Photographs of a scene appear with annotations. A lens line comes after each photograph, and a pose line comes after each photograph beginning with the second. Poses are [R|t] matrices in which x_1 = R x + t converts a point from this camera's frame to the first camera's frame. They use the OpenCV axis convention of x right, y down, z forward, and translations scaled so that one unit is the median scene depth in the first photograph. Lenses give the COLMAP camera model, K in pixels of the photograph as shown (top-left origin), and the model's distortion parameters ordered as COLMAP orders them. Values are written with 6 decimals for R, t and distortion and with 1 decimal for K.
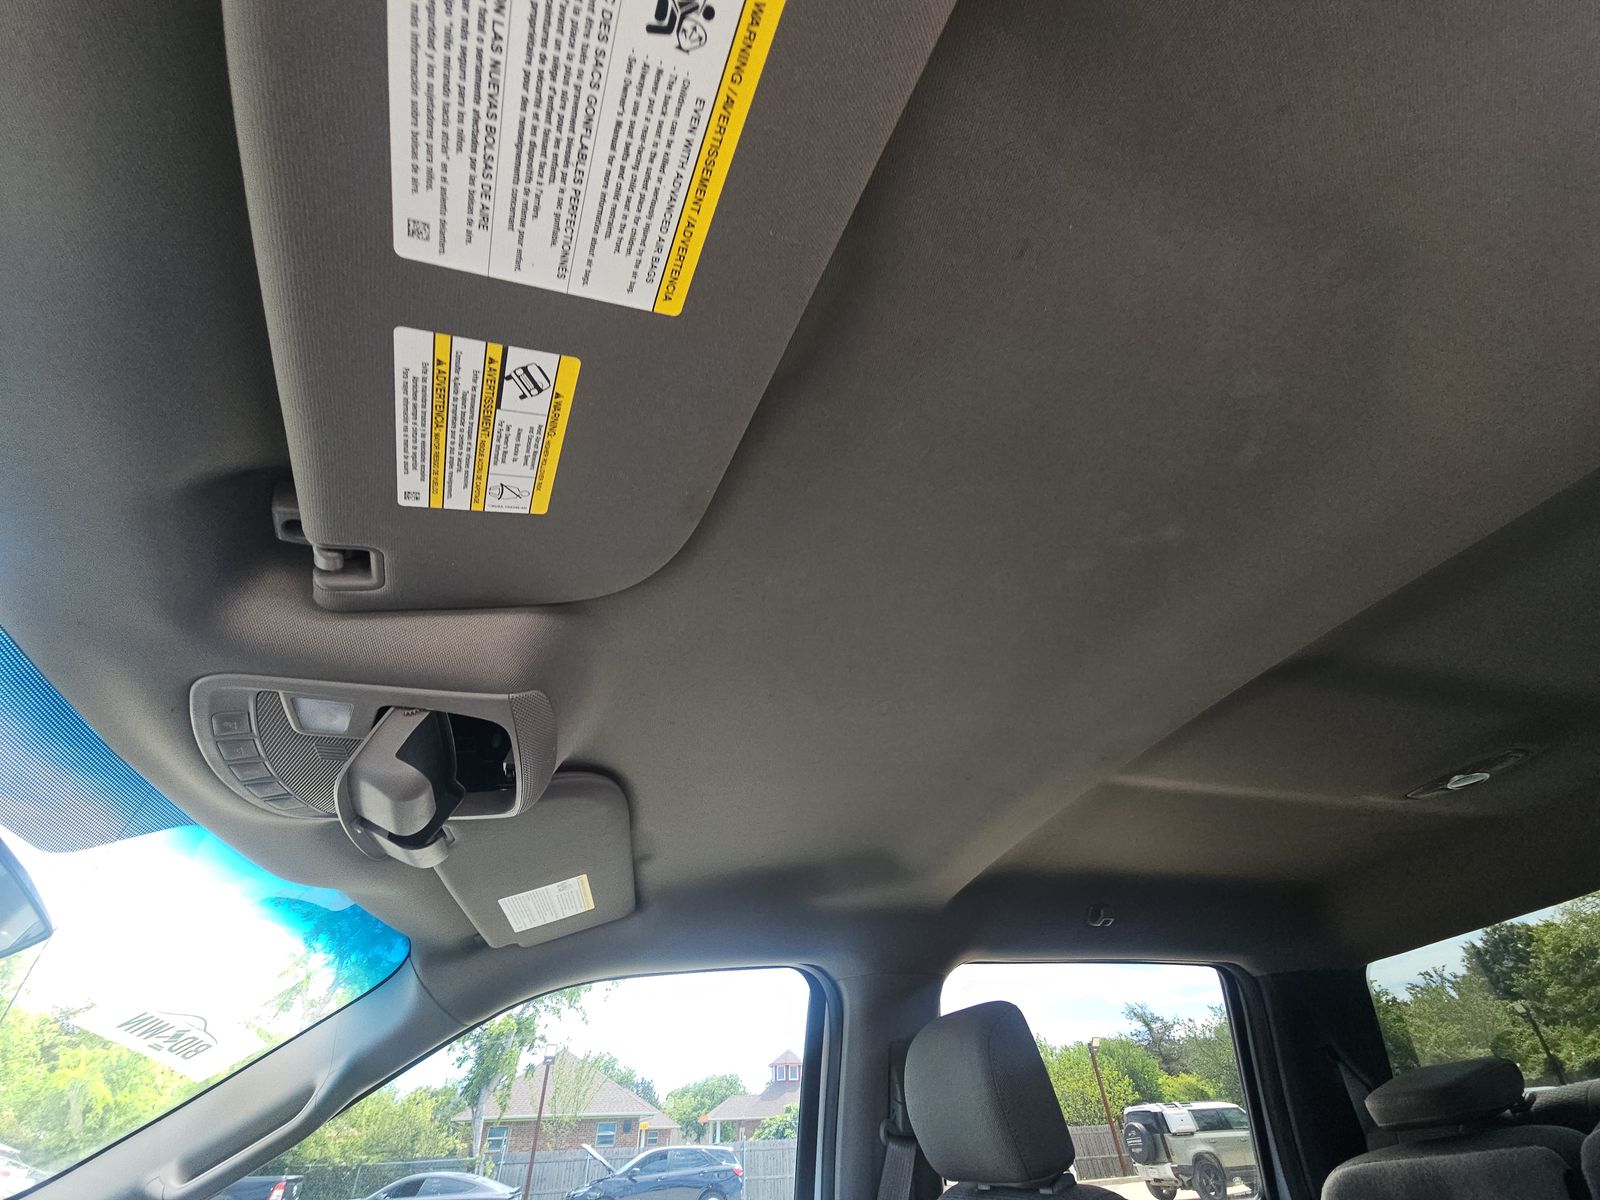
lens RADIAL K [[653.1, 0, 799.3], [0, 653.1, 592.7], [0, 0, 1]] dist [0.017193, -0.015526]
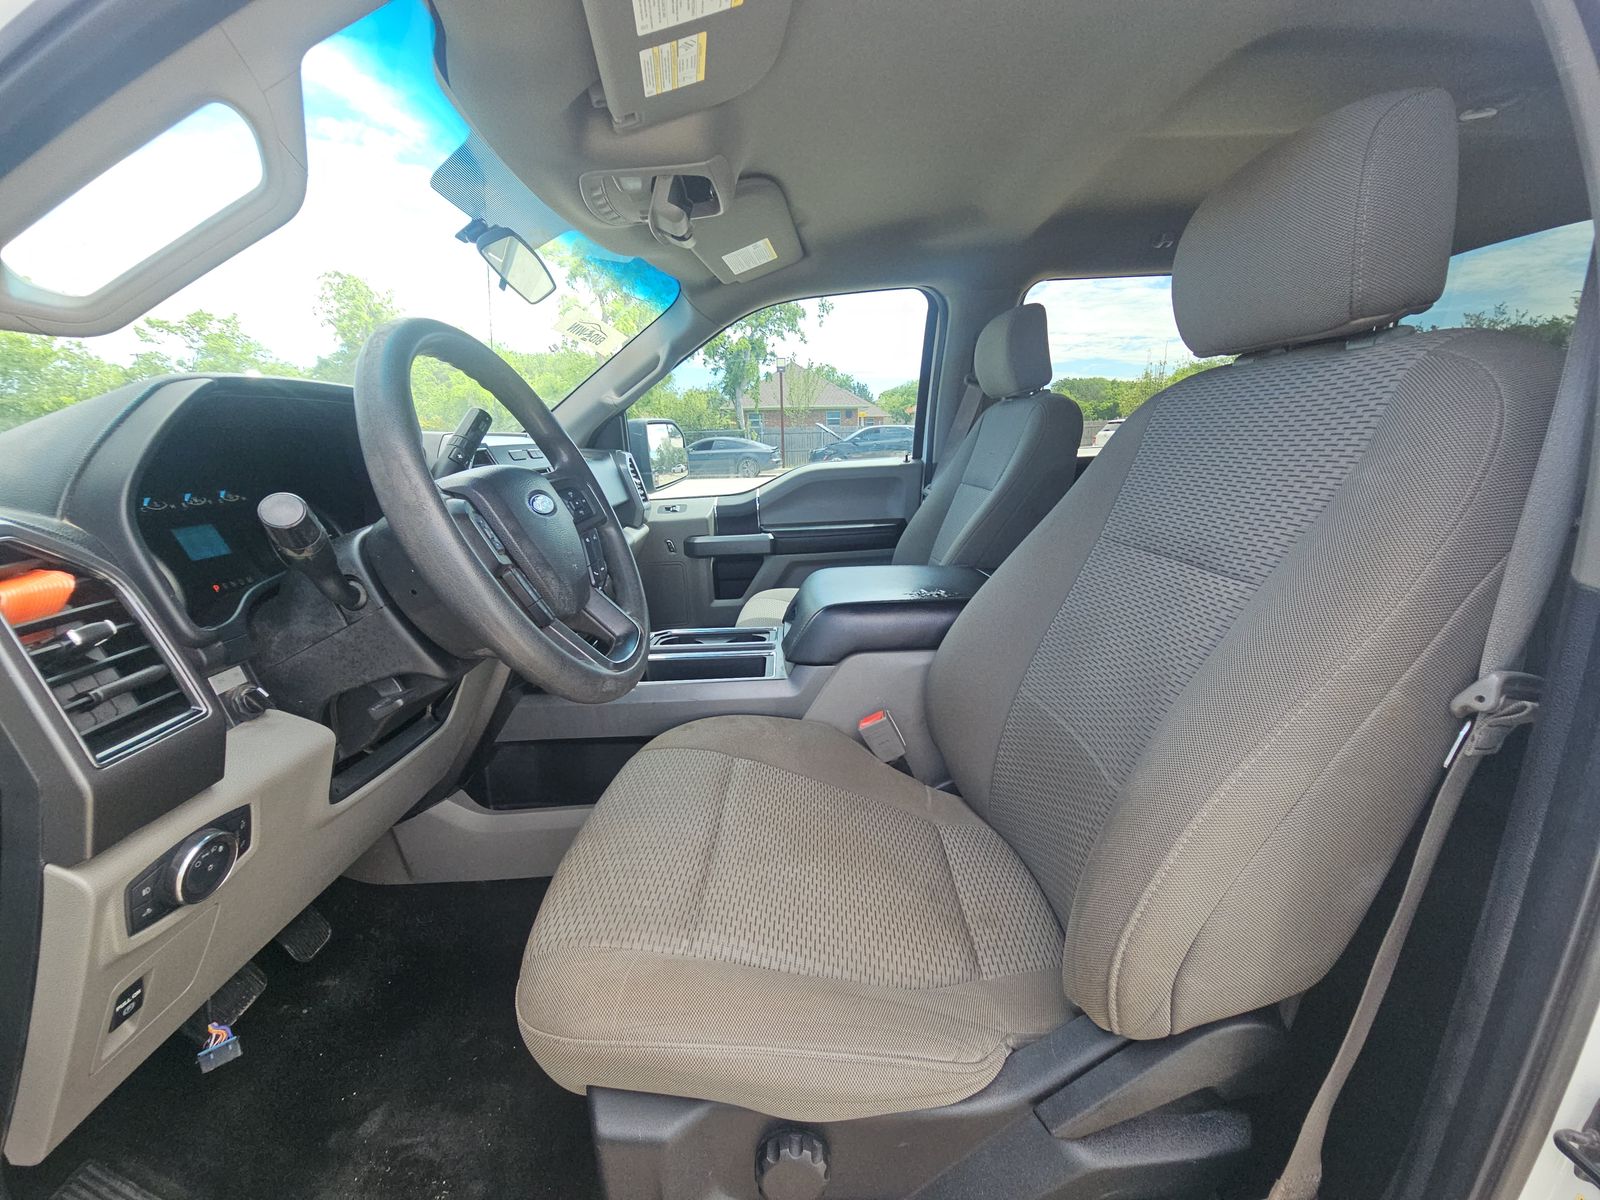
lens RADIAL K [[653.1, 0, 799.3], [0, 653.1, 592.7], [0, 0, 1]] dist [0.017193, -0.015526]
pose [[0.962136, 0.081284, -0.260169, 0.191295], [0.163640, 0.591090, 0.789832, -0.250889], [0.217983, -0.802499, 0.555408, -0.461703]]
